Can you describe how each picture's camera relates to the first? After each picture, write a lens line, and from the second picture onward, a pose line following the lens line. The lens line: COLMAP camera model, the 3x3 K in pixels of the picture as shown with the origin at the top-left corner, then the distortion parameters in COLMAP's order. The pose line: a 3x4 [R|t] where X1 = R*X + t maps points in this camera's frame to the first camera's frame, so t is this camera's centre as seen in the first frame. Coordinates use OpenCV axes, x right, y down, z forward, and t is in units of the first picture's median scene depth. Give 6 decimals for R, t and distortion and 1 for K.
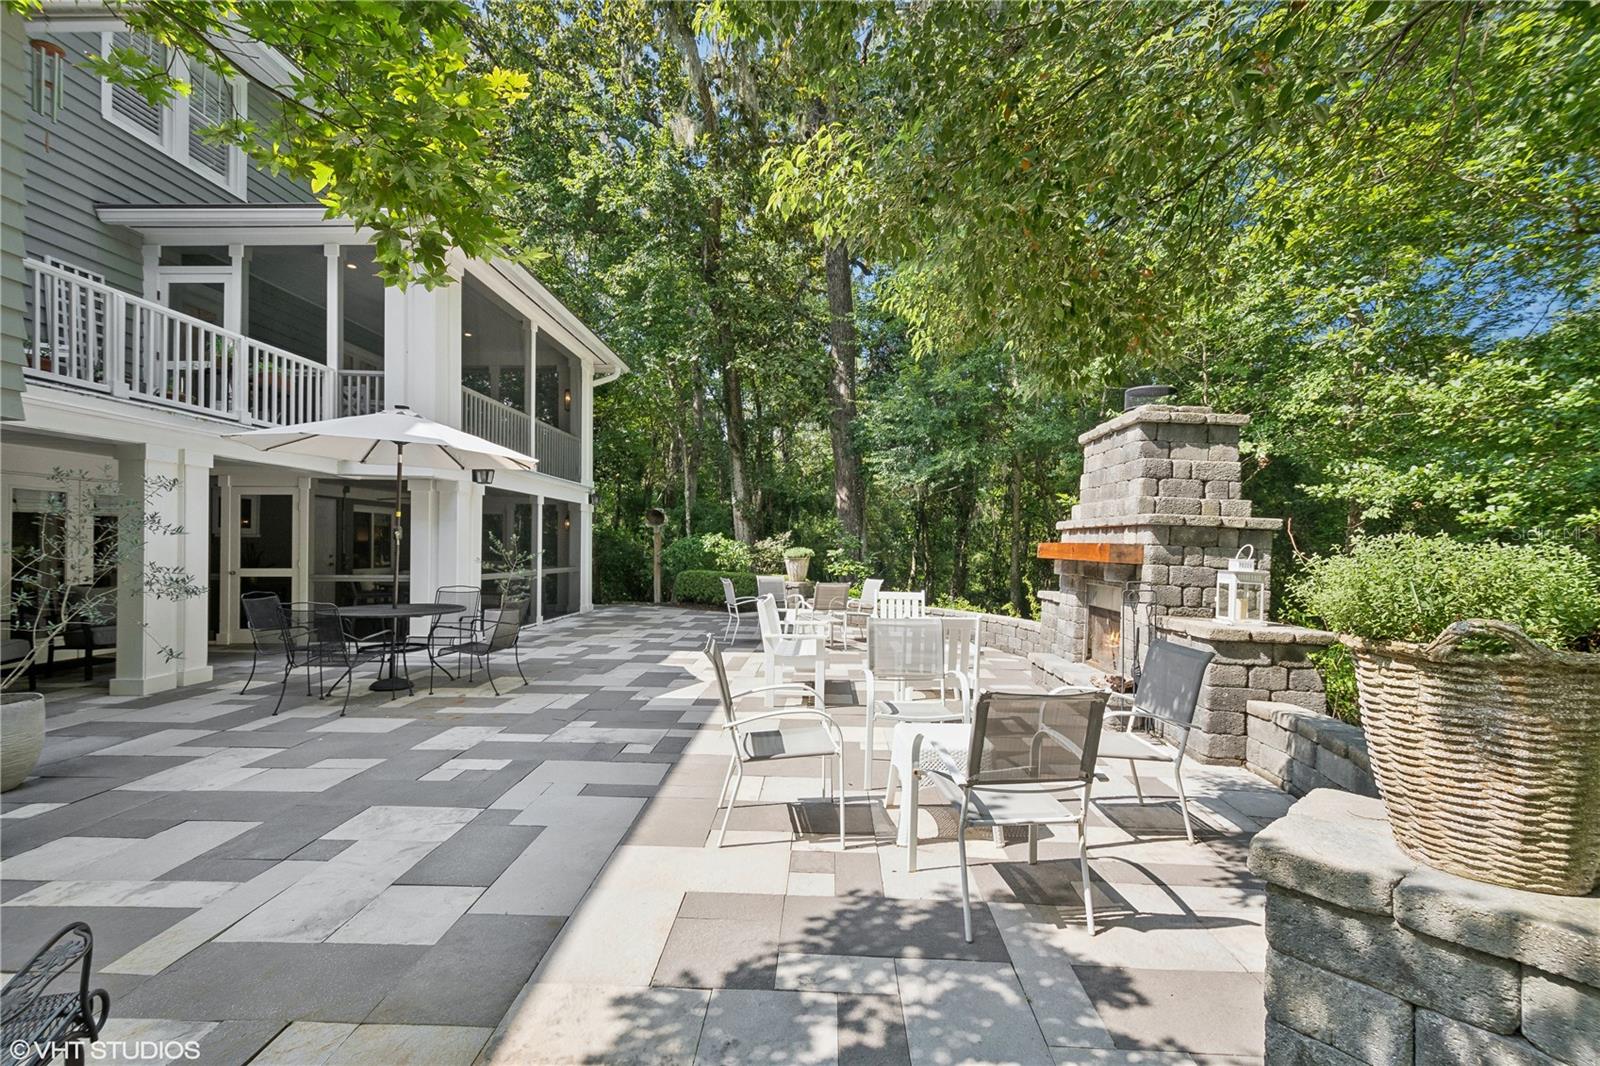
lens RADIAL K [[710.1, 0, 800.0], [0, 710.1, 533.0], [0, 0, 1]] dist [0.019150, 0.000105]
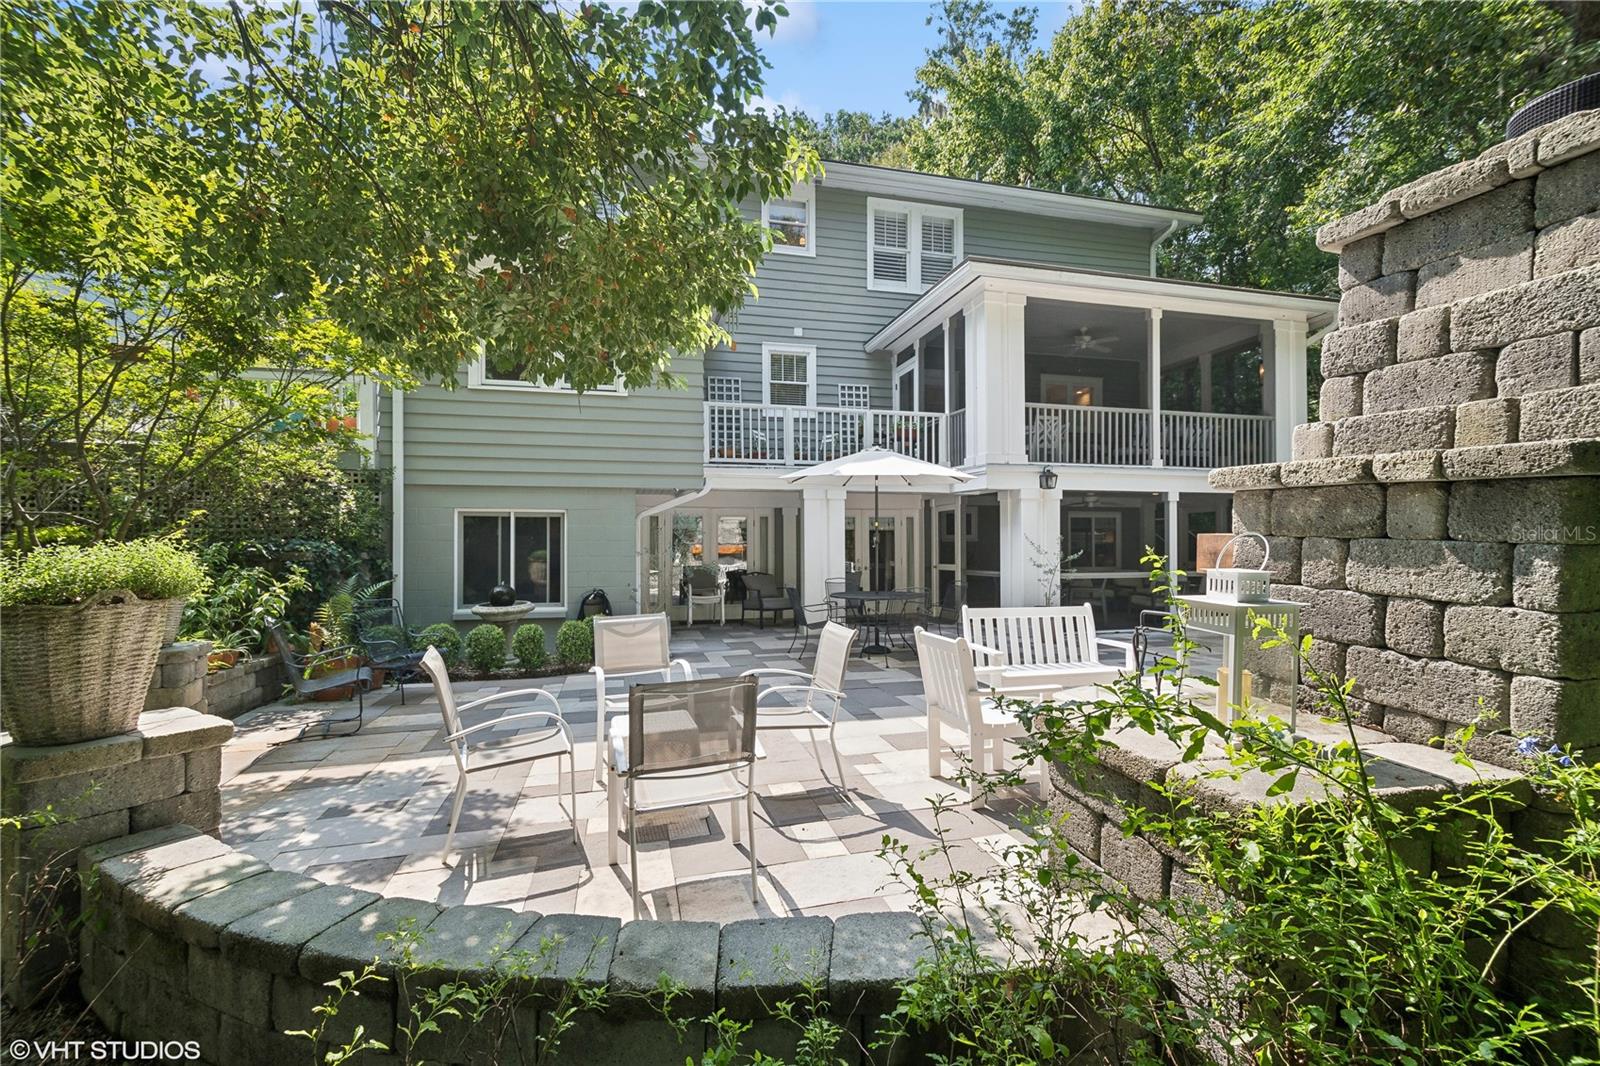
lens RADIAL K [[717.7, 0, 823.4], [0, 717.7, 545.7], [0, 0, 1]] dist [0.000465, -0.000015]
pose [[0.298803, -0.009372, -0.954269, 0.799453], [0.026678, 0.999643, -0.001464, 0.015246], [0.953942, -0.025021, 0.298947, 0.575397]]
